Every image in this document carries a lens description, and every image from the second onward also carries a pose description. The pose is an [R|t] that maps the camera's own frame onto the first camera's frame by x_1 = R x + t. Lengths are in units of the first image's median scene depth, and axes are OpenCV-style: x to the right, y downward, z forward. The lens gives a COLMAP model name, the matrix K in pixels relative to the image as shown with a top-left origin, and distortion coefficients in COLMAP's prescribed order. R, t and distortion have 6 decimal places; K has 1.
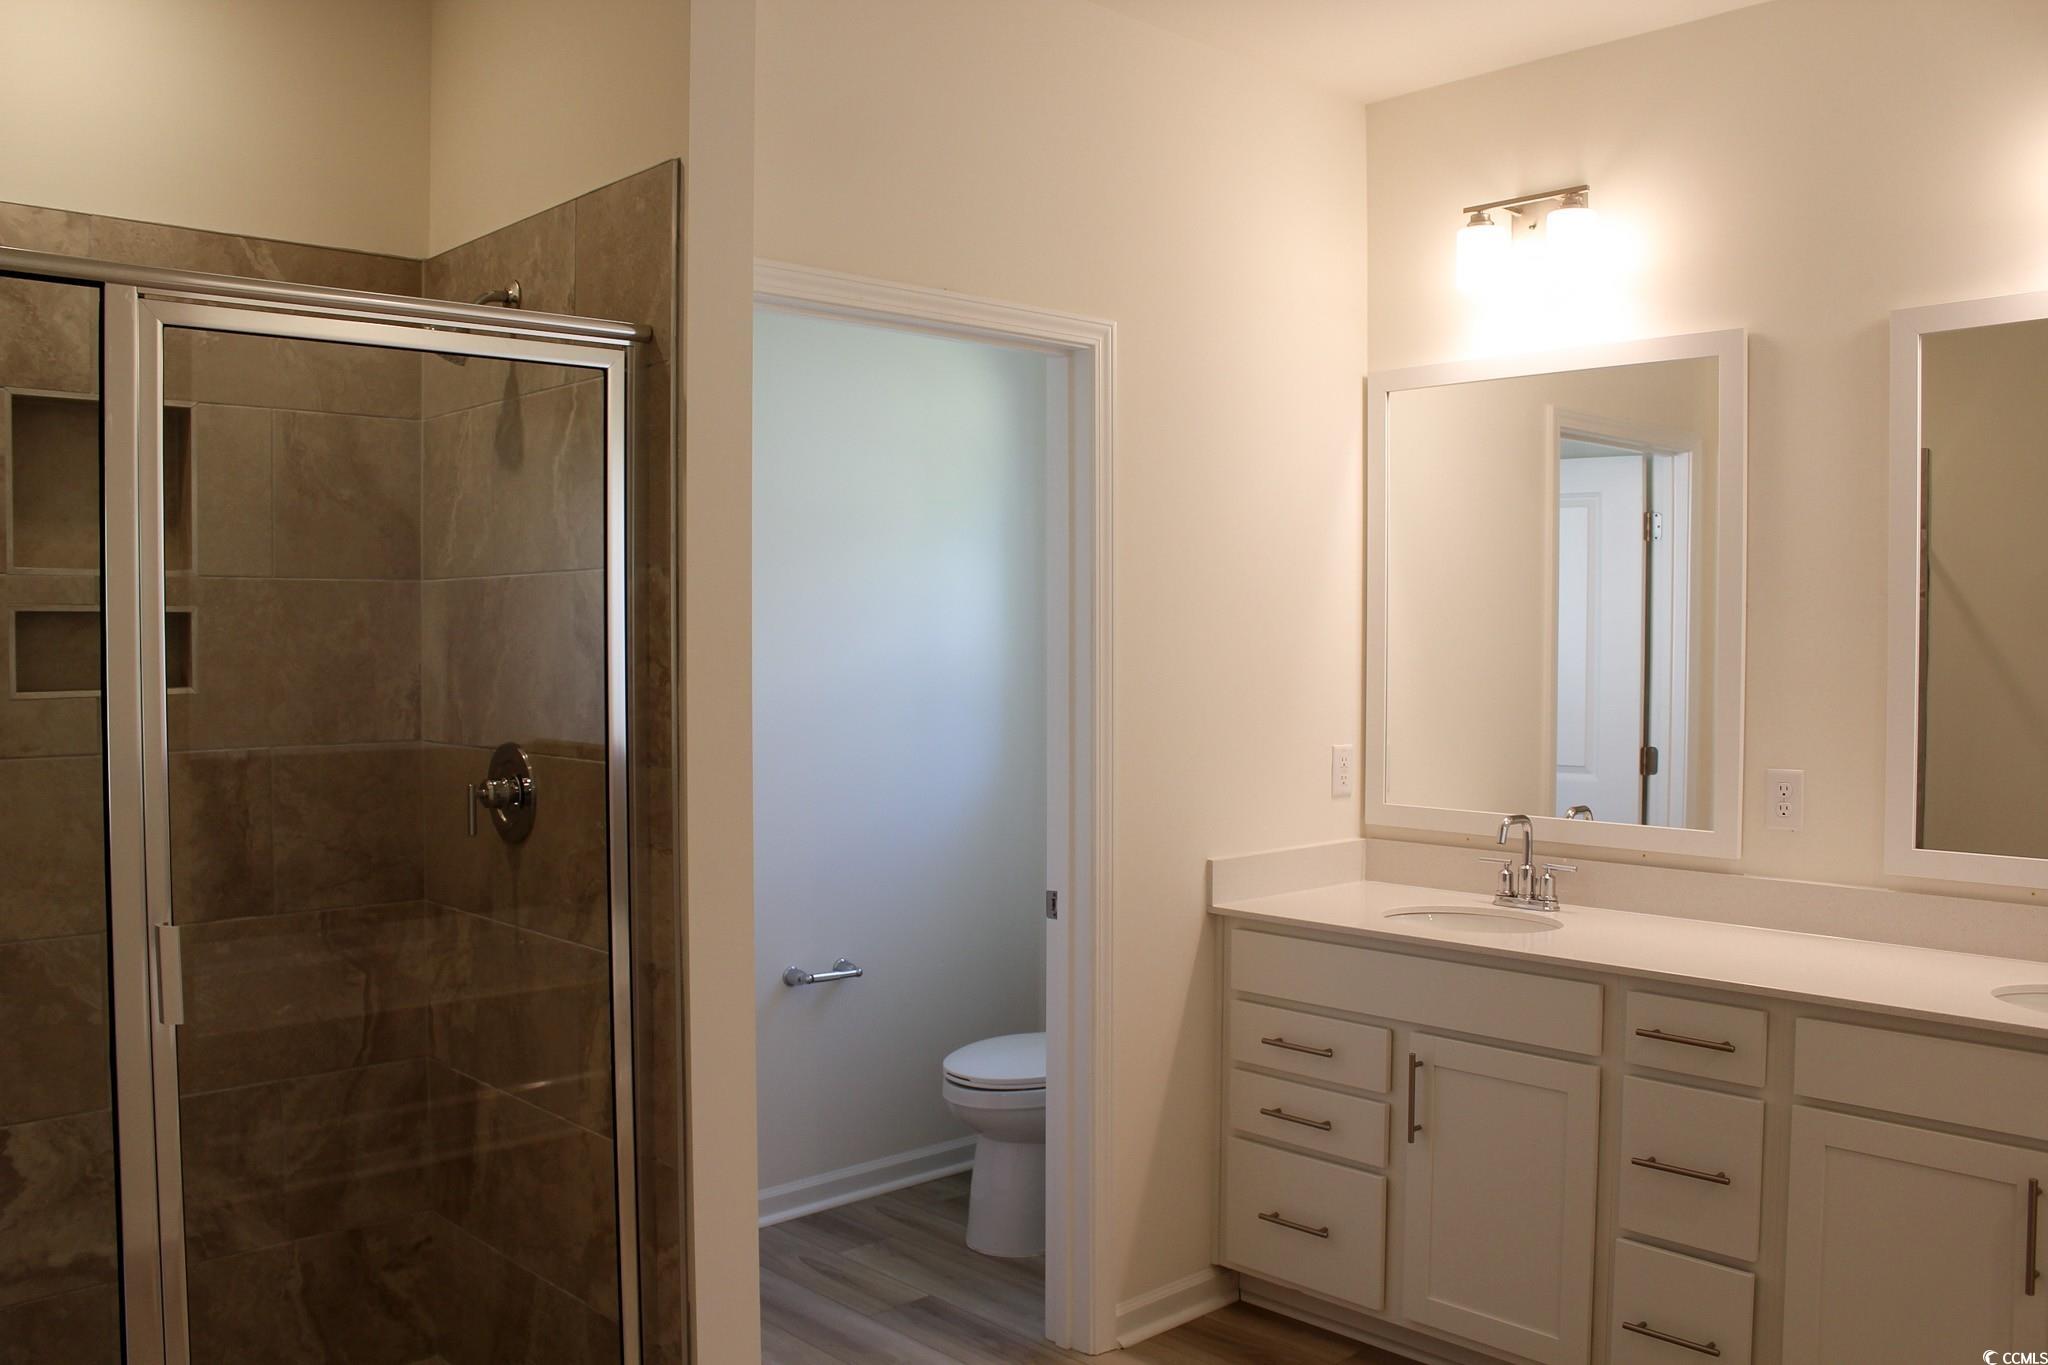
lens RADIAL K [[1679.0, 0, 1015.5], [0, 1679.0, 692.8], [0, 0, 1]] dist [-0.156950, 0.157978]
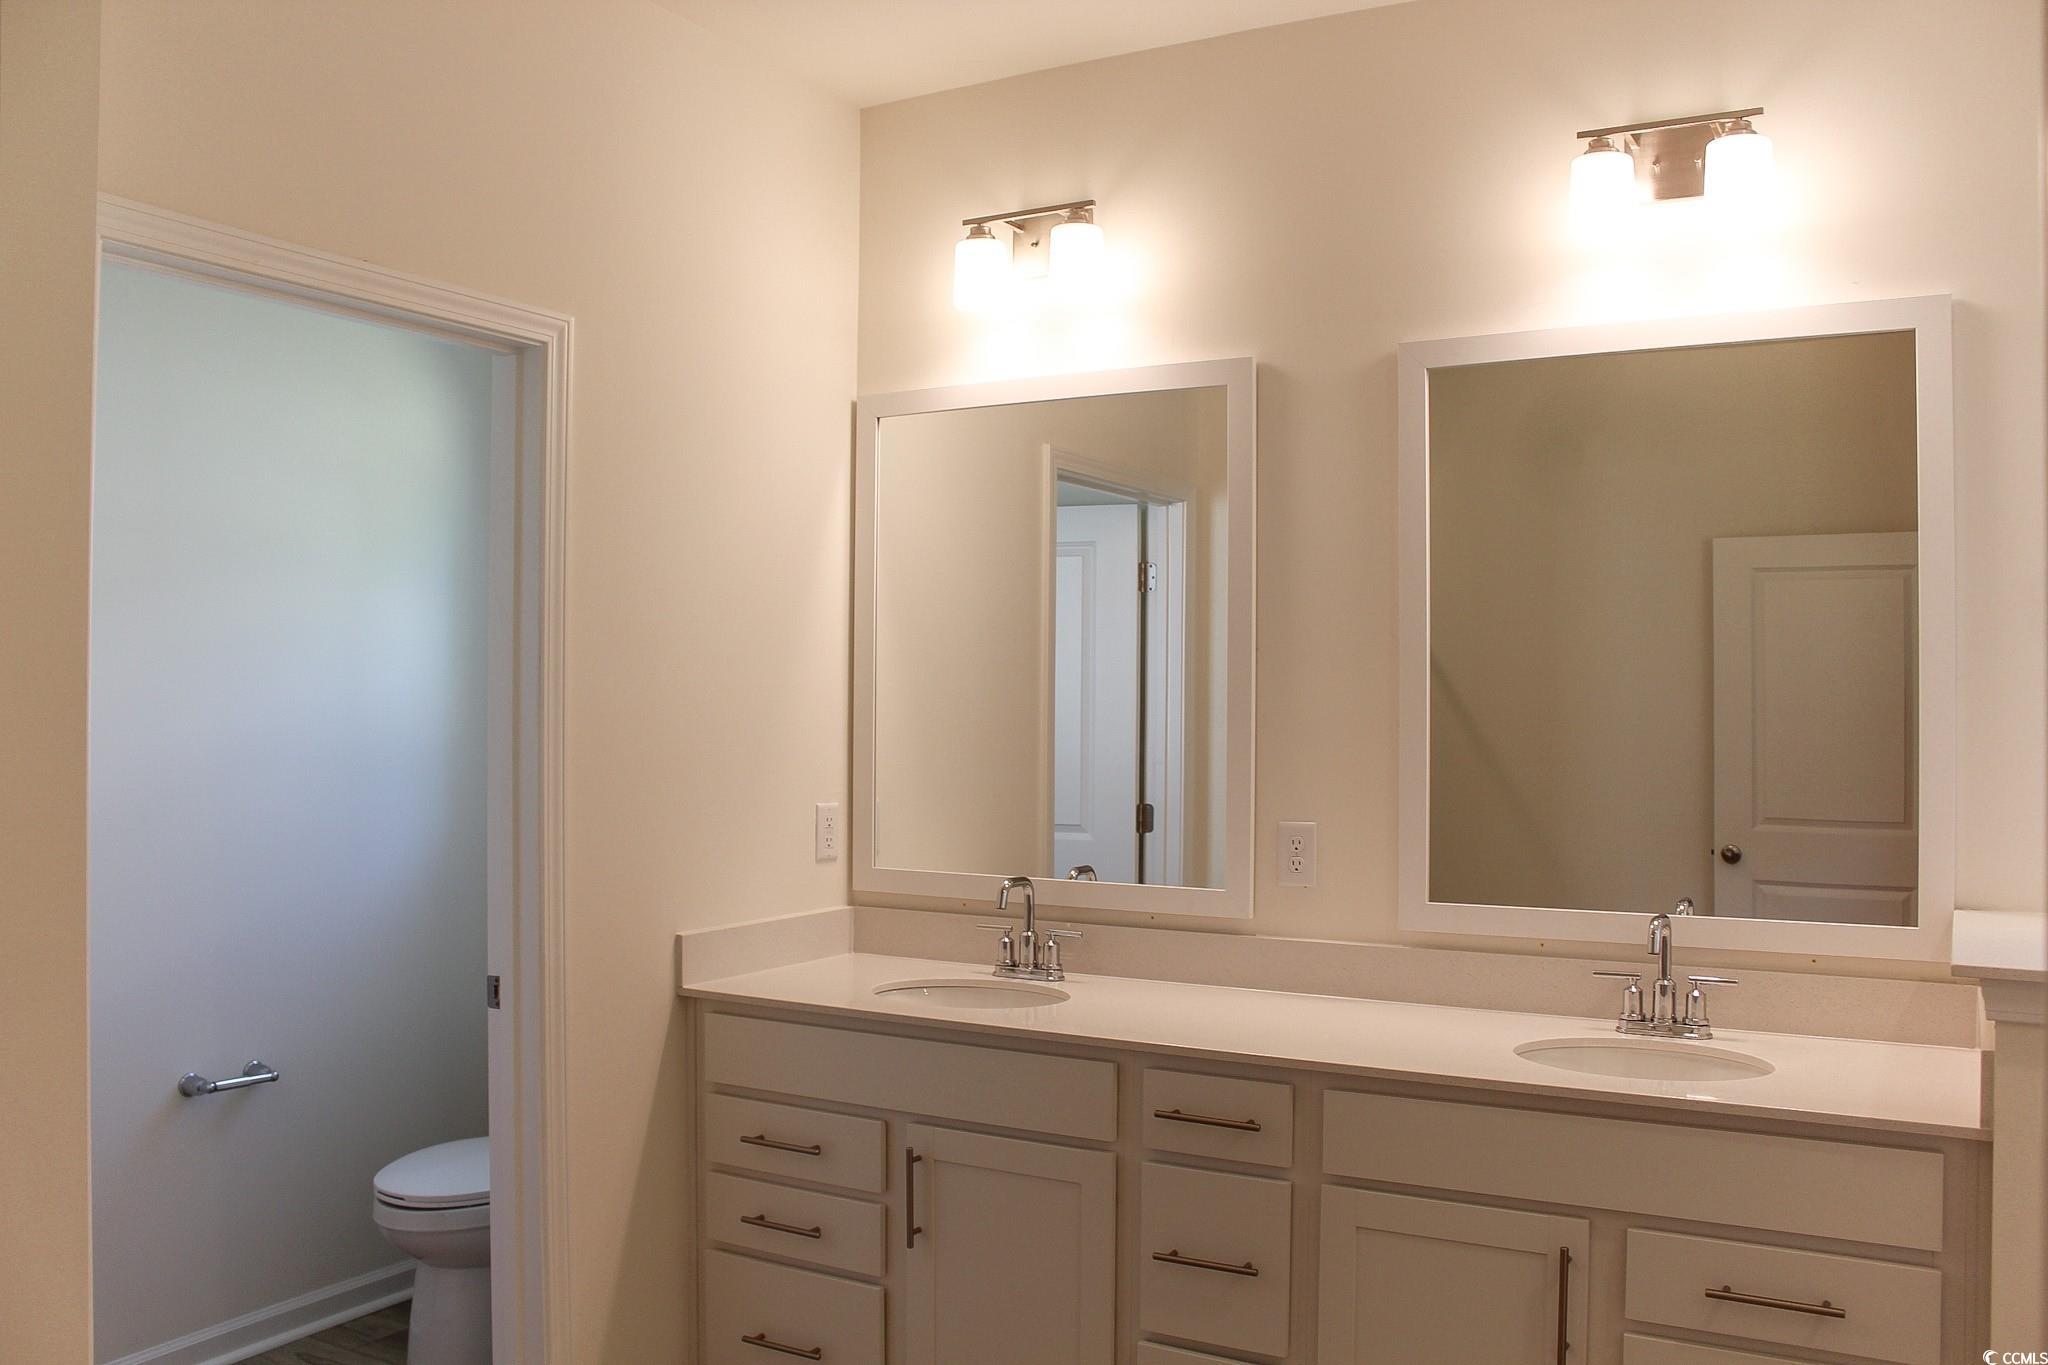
lens RADIAL K [[1679.0, 0, 1015.5], [0, 1679.0, 692.8], [0, 0, 1]] dist [-0.156950, 0.157978]
pose [[0.954431, 0.006210, 0.298366, 0.023849], [0.005669, 0.999226, -0.038932, 0.007859], [-0.298377, 0.038849, 0.953657, 0.110691]]
